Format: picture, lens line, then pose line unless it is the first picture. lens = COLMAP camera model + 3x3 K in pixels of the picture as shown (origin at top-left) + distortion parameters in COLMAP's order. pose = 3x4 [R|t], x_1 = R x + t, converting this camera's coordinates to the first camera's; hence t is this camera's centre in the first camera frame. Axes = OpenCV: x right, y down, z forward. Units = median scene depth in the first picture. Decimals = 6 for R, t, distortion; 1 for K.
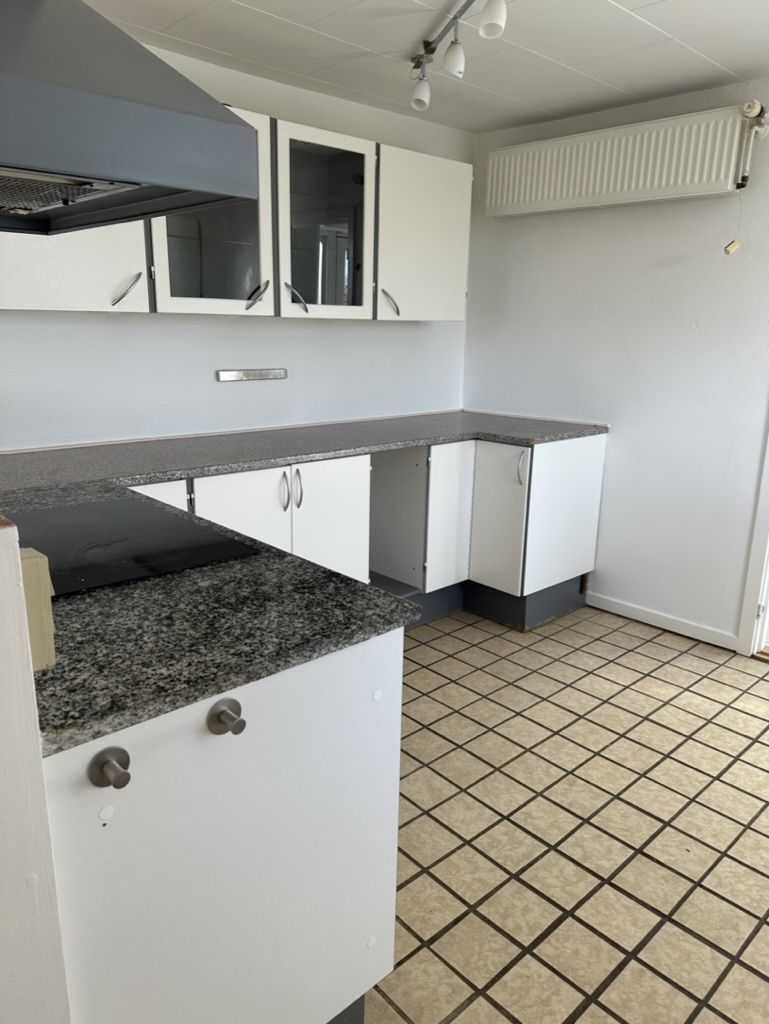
lens RADIAL K [[718.9, 0, 384.5], [0, 718.9, 512.0], [0, 0, 1]] dist [0.010877, -0.023295]
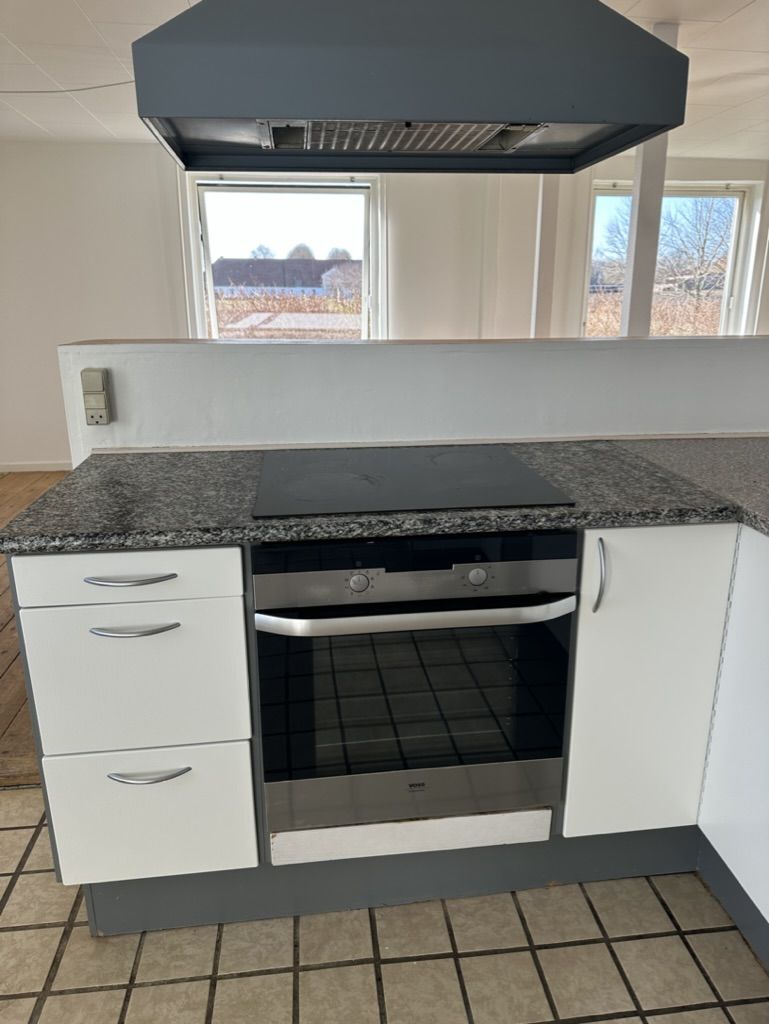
lens RADIAL K [[718.9, 0, 384.5], [0, 718.9, 512.0], [0, 0, 1]] dist [0.010877, -0.023295]
pose [[-0.590143, 0.219609, -0.776855, 0.440900], [-0.212949, 0.885862, 0.412192, -0.374568], [0.778707, 0.408682, -0.476019, 1.729198]]
